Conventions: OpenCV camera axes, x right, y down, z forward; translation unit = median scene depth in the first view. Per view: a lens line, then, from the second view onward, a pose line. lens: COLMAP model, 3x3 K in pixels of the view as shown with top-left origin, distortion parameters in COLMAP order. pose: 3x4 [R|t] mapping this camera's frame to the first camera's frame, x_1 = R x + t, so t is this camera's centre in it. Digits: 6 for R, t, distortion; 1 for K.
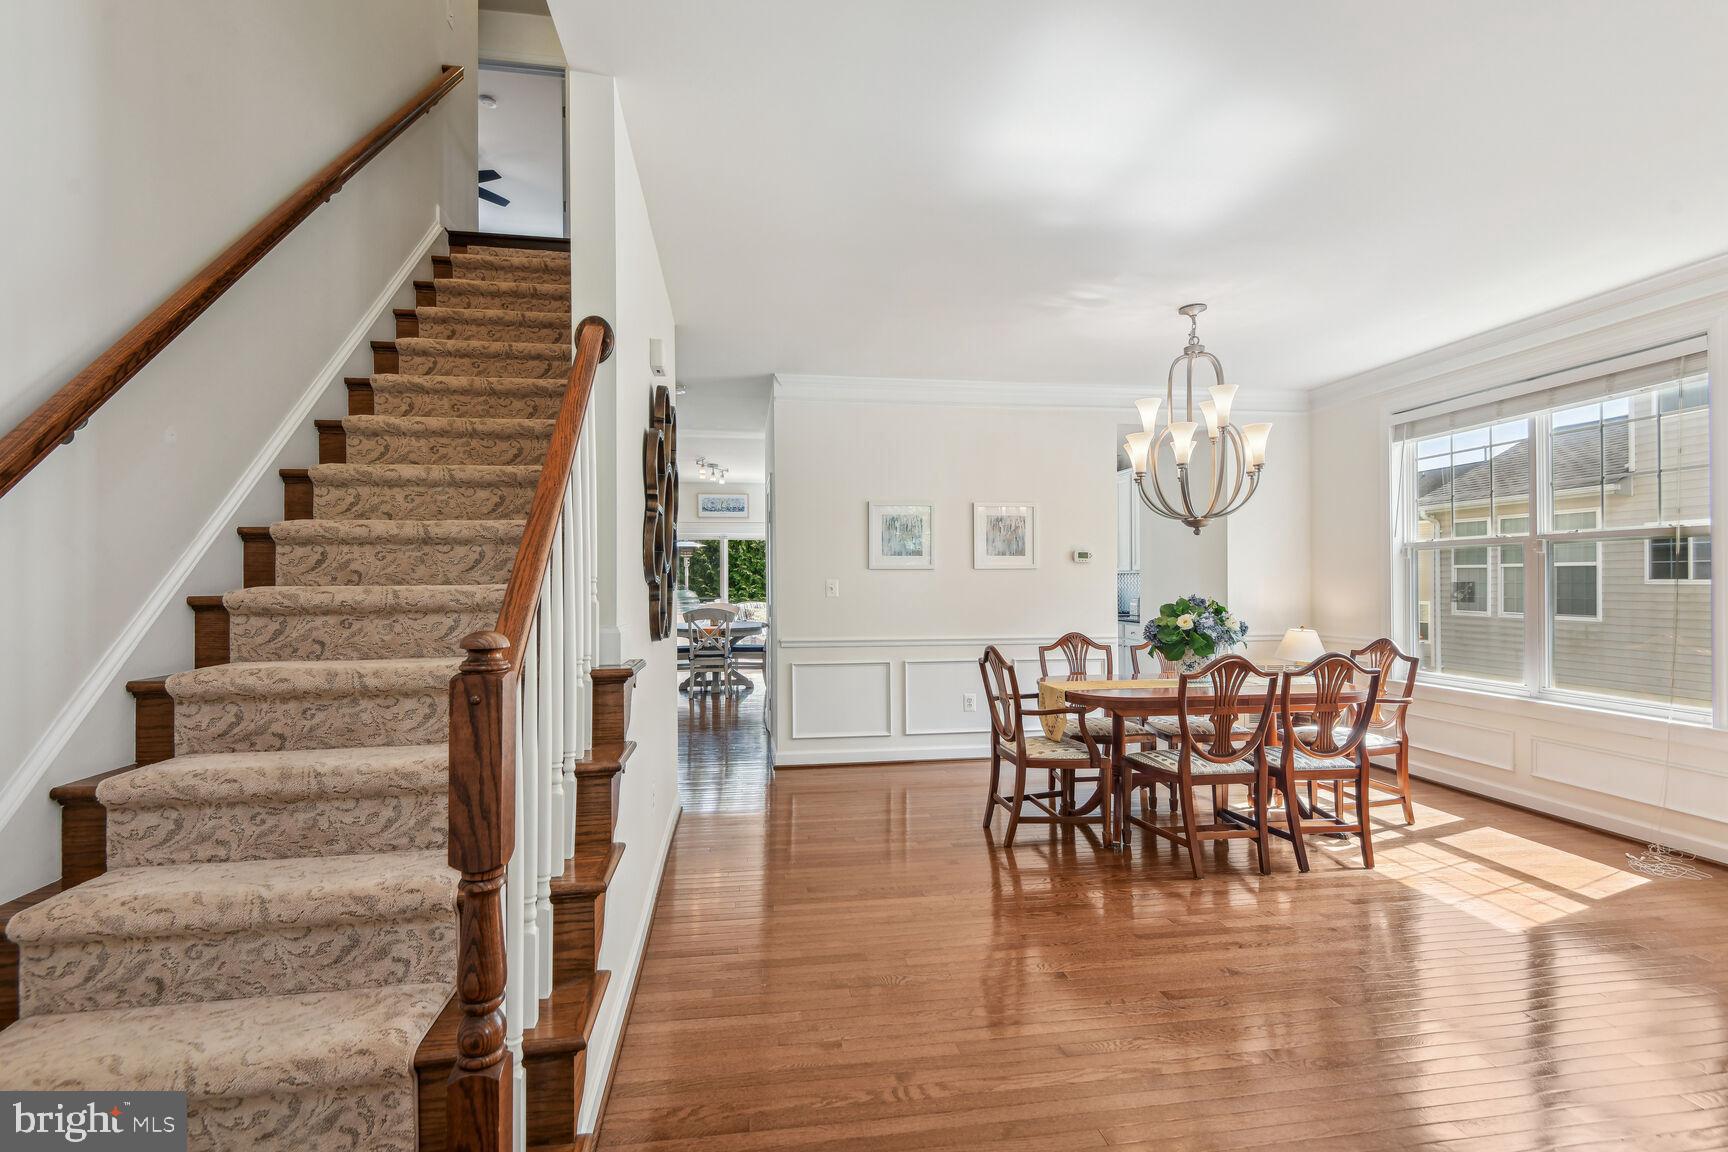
lens RADIAL K [[804.0, 0, 865.0], [0, 804.0, 567.8], [0, 0, 1]] dist [0.038730, -0.026334]
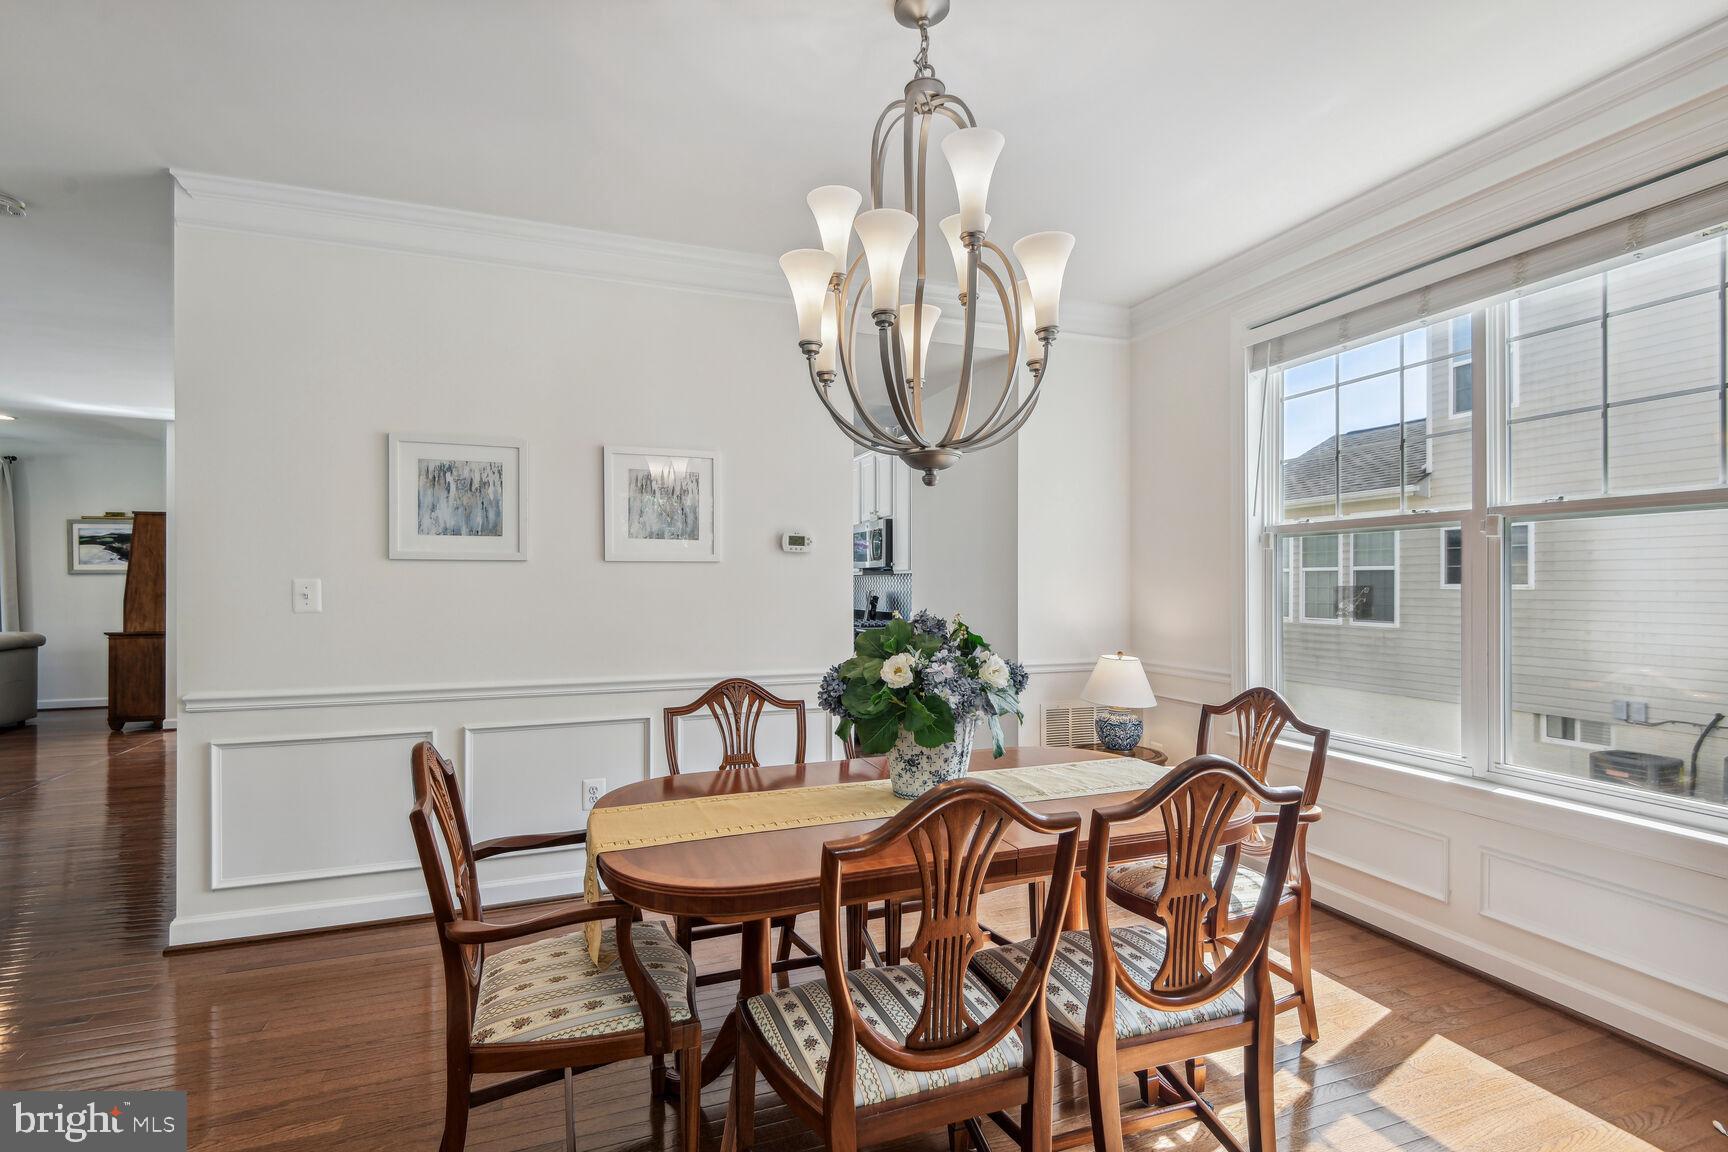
lens RADIAL K [[804.0, 0, 865.0], [0, 804.0, 567.8], [0, 0, 1]] dist [0.038730, -0.026334]
pose [[0.980444, 0.007427, 0.196658, 0.275784], [-0.006726, 0.999968, -0.004234, 0.010108], [-0.196683, 0.002828, 0.980463, 0.532431]]
